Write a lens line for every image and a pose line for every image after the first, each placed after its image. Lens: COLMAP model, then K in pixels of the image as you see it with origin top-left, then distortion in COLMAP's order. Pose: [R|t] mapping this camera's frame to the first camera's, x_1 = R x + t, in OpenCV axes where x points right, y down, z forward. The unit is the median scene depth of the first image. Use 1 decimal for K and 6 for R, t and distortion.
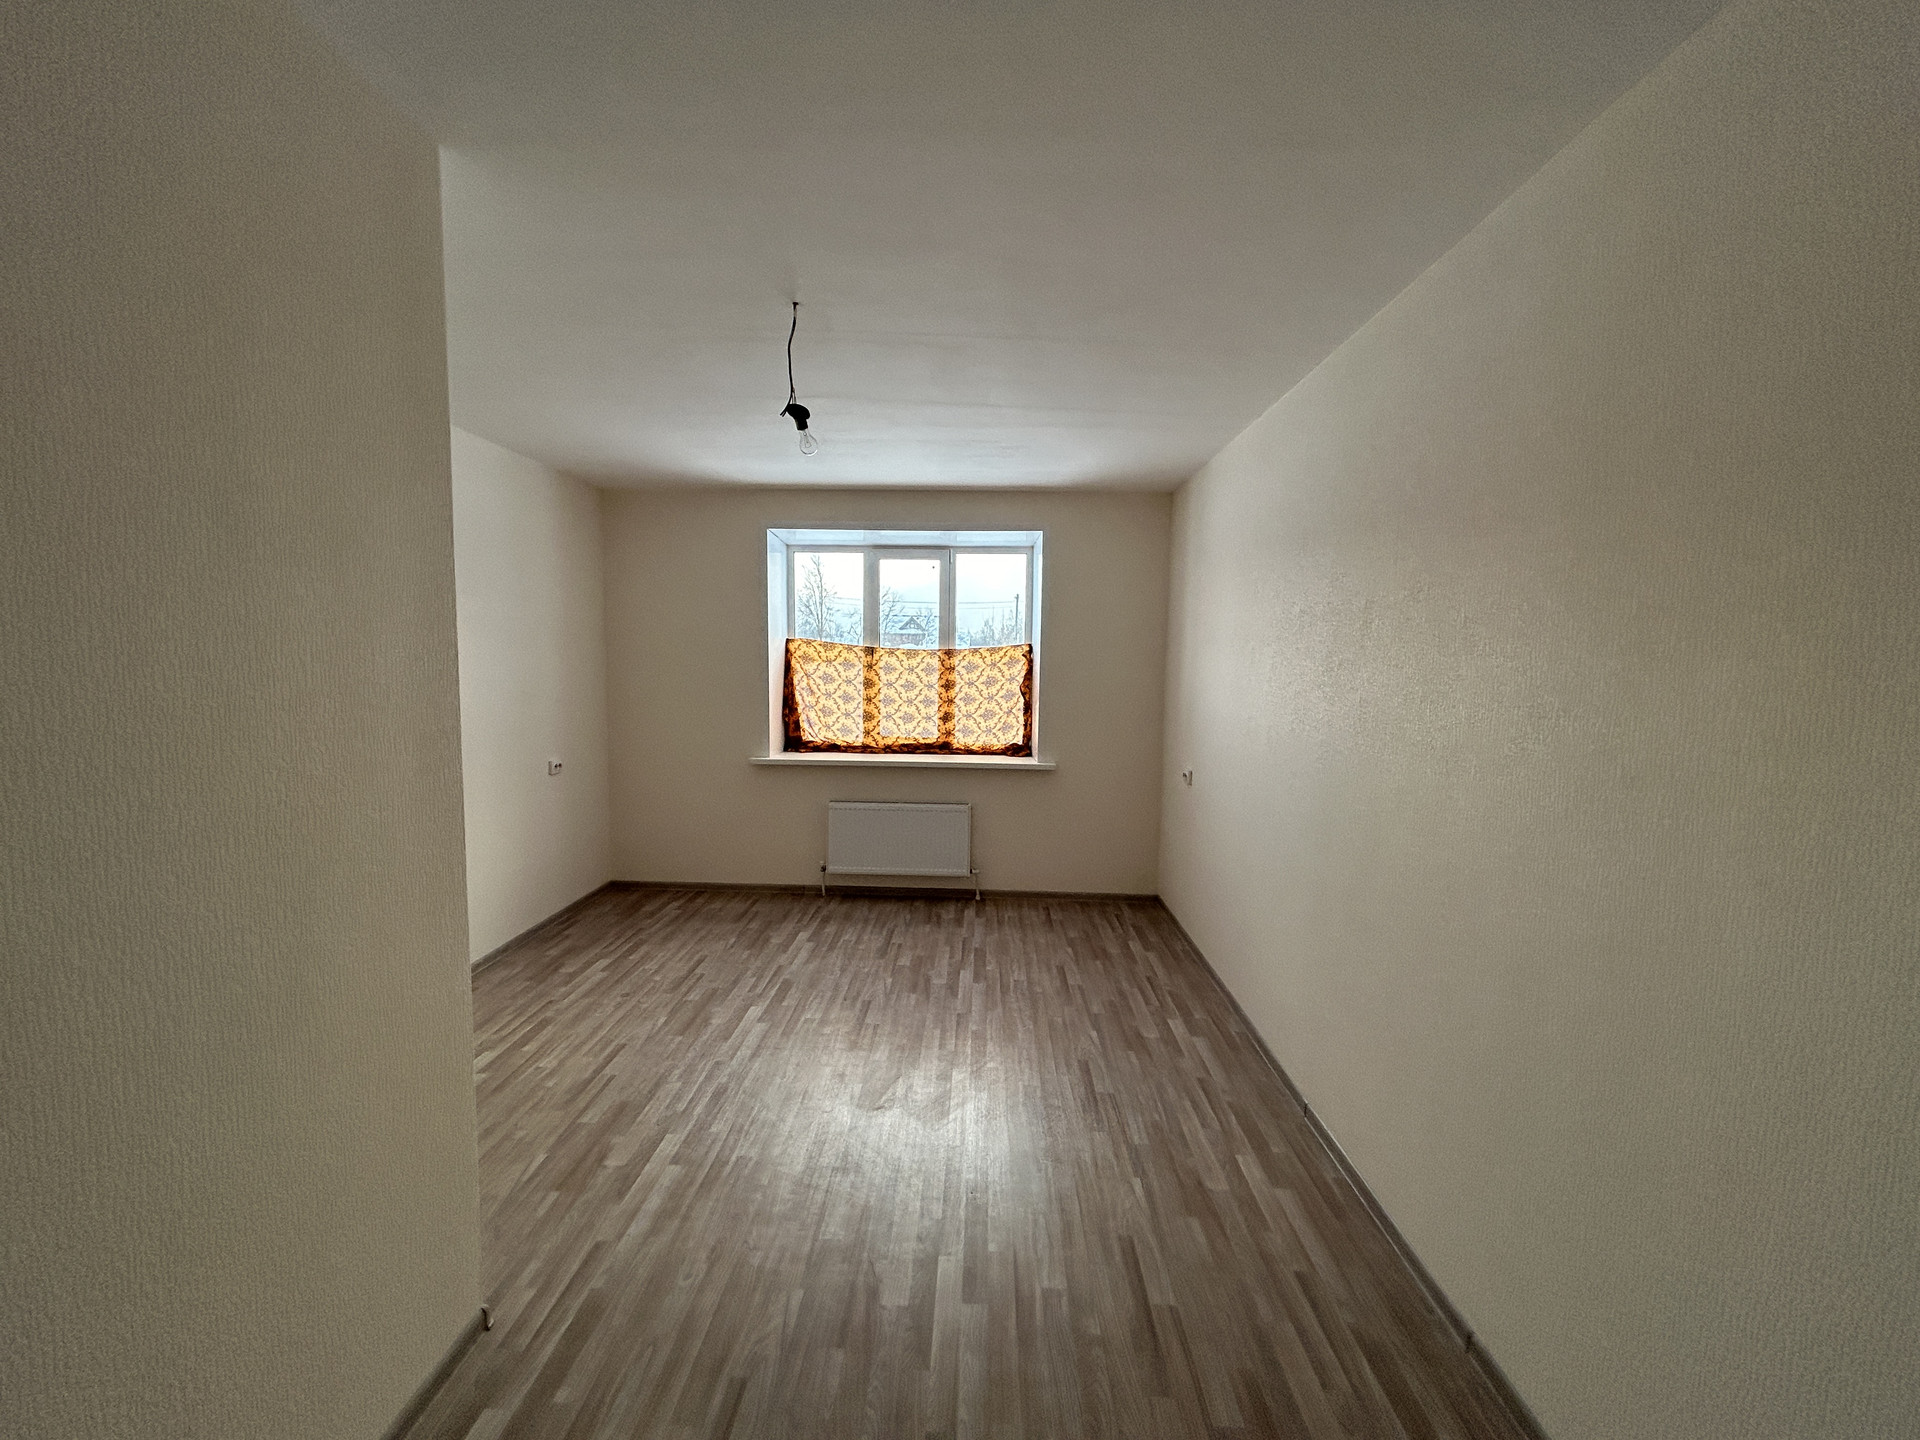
lens RADIAL K [[762.2, 0, 950.5], [0, 762.2, 719.7], [0, 0, 1]] dist [0.000638, -0.000007]
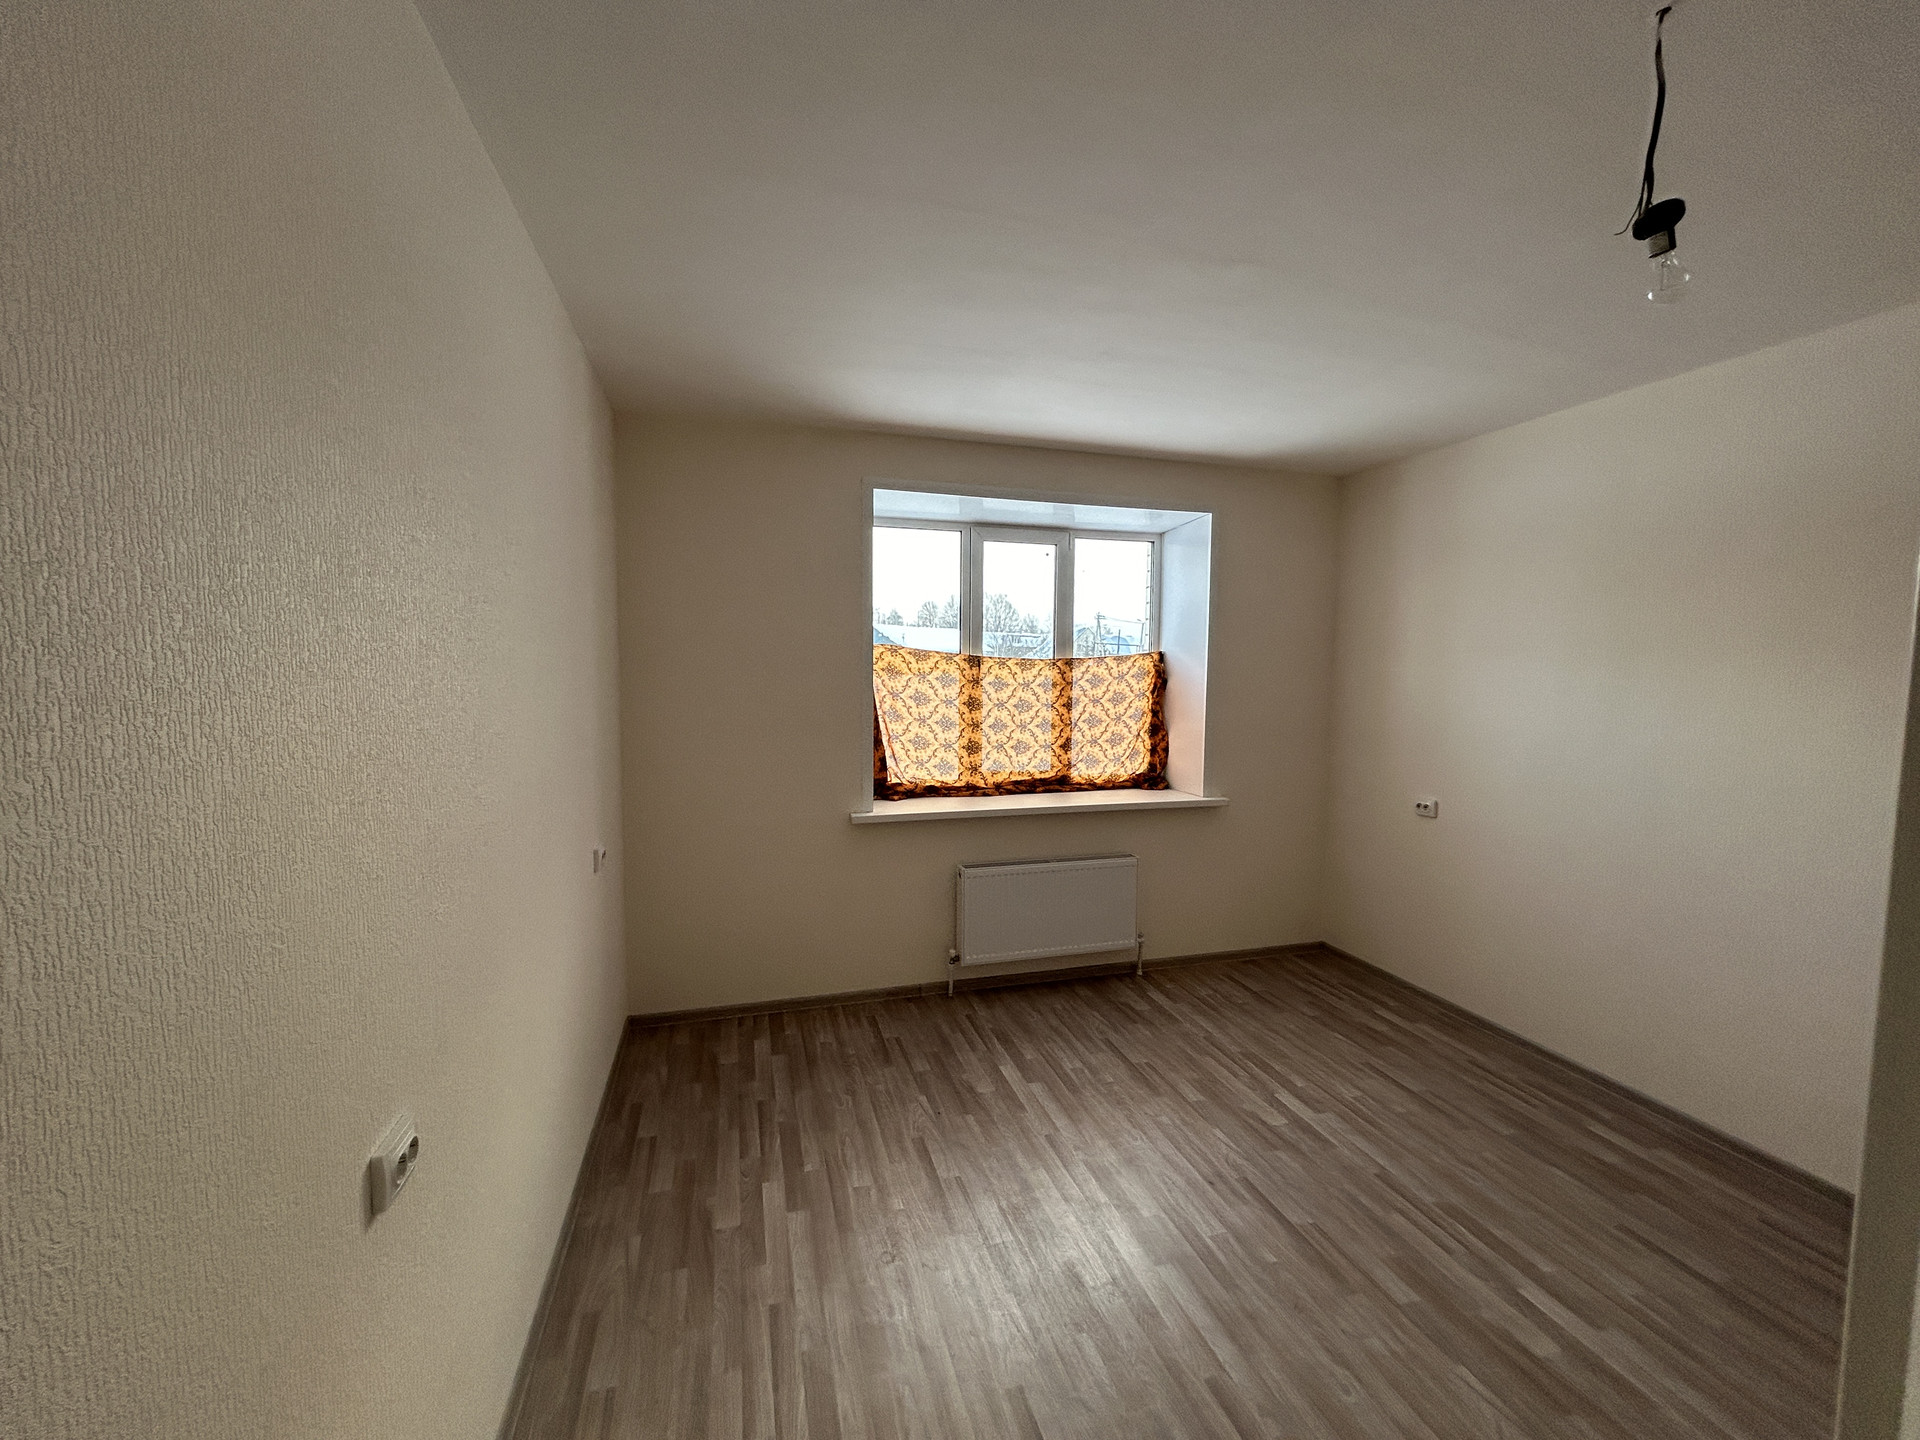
lens RADIAL K [[762.2, 0, 951.7], [0, 762.2, 719.2], [0, 0, 1]] dist [0.000638, -0.000007]
pose [[0.950741, -0.028775, 0.308649, -0.385944], [0.032970, 0.999421, -0.008382, -0.028338], [-0.308229, 0.018146, 0.951139, 0.303623]]
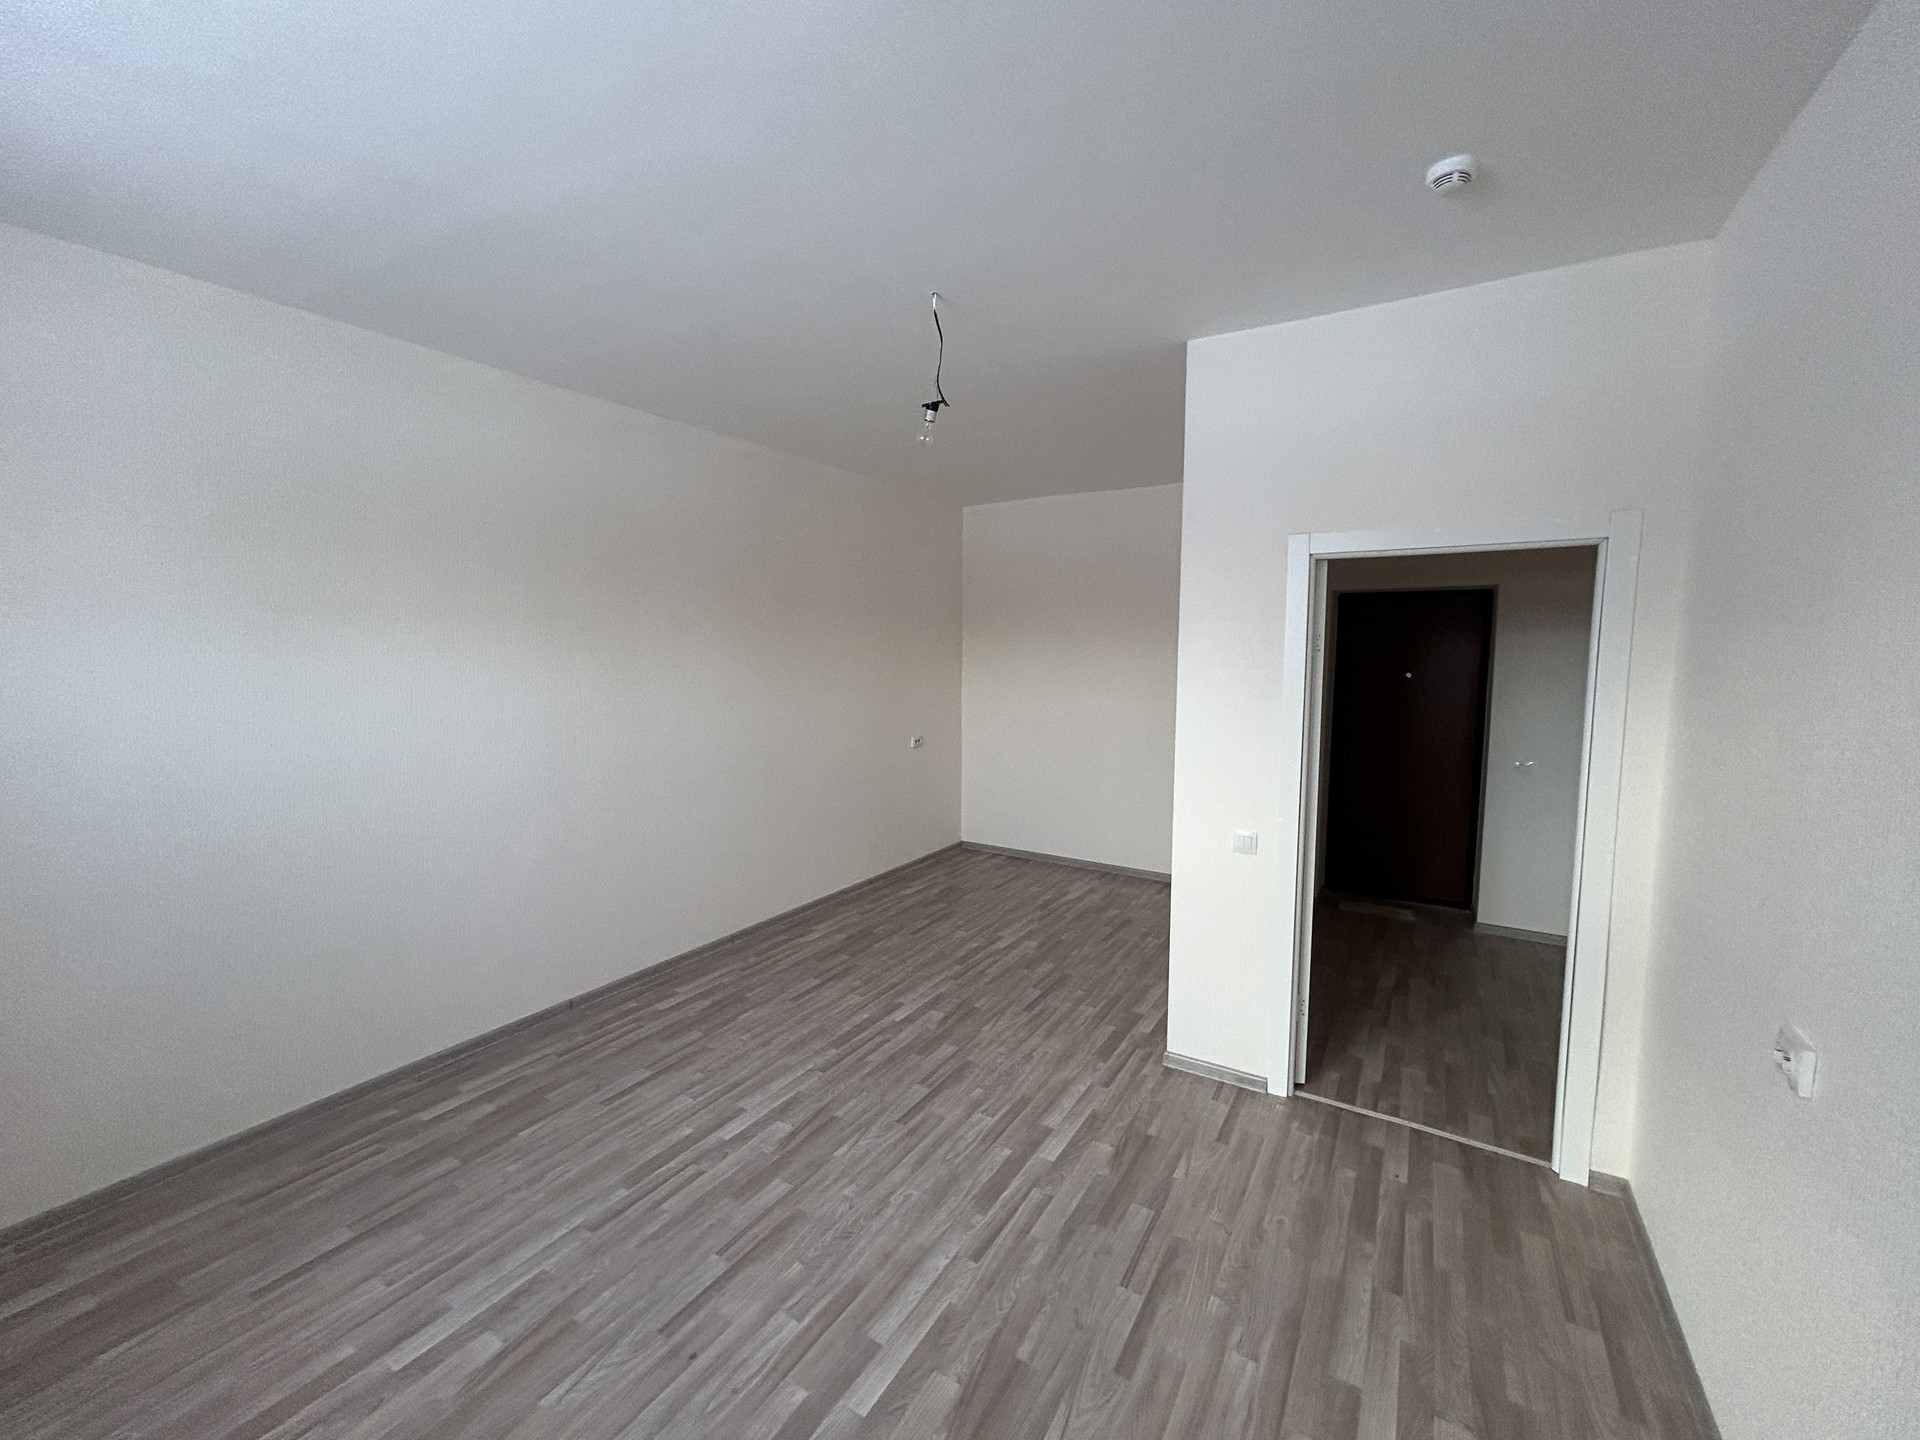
lens RADIAL K [[762.2, 0, 956.7], [0, 762.2, 647.4], [0, 0, 1]] dist [0.000638, -0.000007]
pose [[-0.865196, -0.020996, 0.500995, -0.356054], [0.028065, 0.995529, 0.090188, -0.100370], [-0.500648, 0.092090, -0.860738, 1.093985]]
